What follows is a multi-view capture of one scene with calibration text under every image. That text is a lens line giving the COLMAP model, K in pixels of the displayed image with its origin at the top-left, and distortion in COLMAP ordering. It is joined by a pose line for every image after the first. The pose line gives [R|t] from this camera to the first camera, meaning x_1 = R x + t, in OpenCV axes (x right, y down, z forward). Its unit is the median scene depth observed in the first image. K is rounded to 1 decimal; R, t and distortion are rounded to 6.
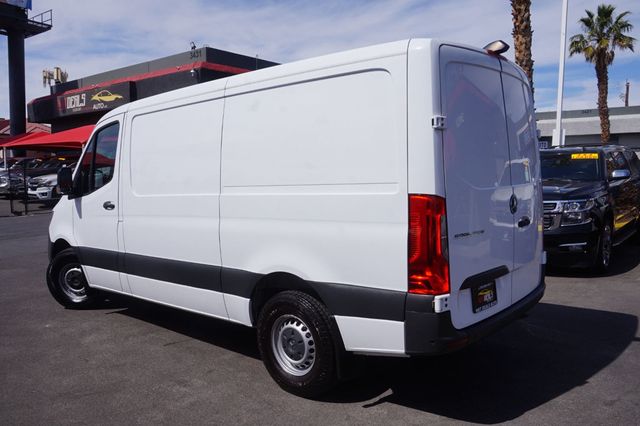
lens RADIAL K [[515.9, 0, 320.0], [0, 515.9, 213.0], [0, 0, 1]] dist [0.002207, -0.003130]
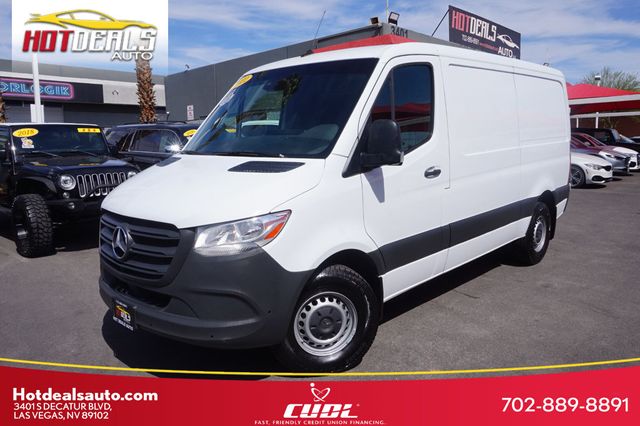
lens RADIAL K [[471.8, 0, 320.0], [0, 471.8, 213.0], [0, 0, 1]] dist [-0.052367, 0.004305]
pose [[0.064078, -0.147605, 0.986969, -1.120260], [0.102041, 0.984786, 0.140653, -0.070186], [-0.992714, 0.091699, 0.078165, 1.116439]]
